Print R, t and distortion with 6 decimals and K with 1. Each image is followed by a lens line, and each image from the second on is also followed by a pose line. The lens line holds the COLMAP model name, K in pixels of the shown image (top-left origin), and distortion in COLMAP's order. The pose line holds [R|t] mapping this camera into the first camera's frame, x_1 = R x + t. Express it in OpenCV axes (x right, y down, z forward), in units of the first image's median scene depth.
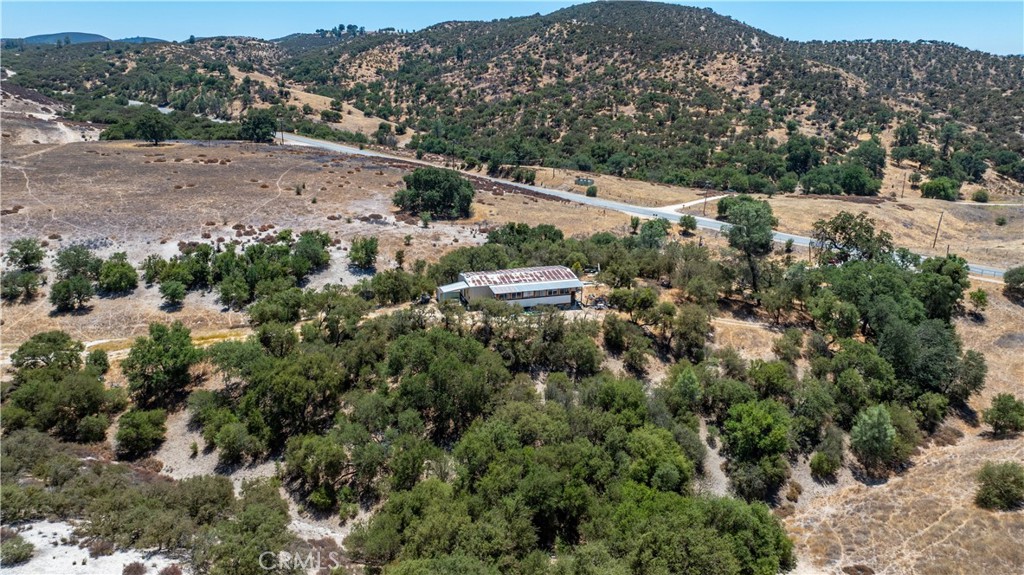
lens RADIAL K [[723.2, 0, 512.0], [0, 723.2, 287.5], [0, 0, 1]] dist [-0.026480, 0.005732]
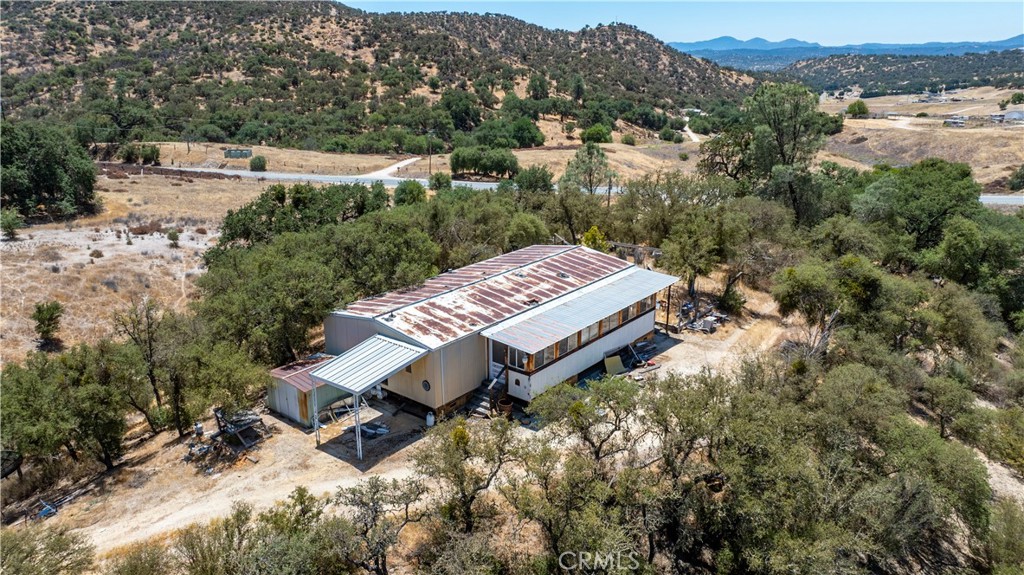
lens RADIAL K [[746.4, 0, 512.0], [0, 746.4, 287.5], [0, 0, 1]] dist [-0.101947, 0.137199]
pose [[0.838796, -0.171794, 0.516632, -0.033109], [0.169132, 0.984185, 0.052668, -0.006502], [-0.517510, 0.043202, 0.854586, 0.133124]]
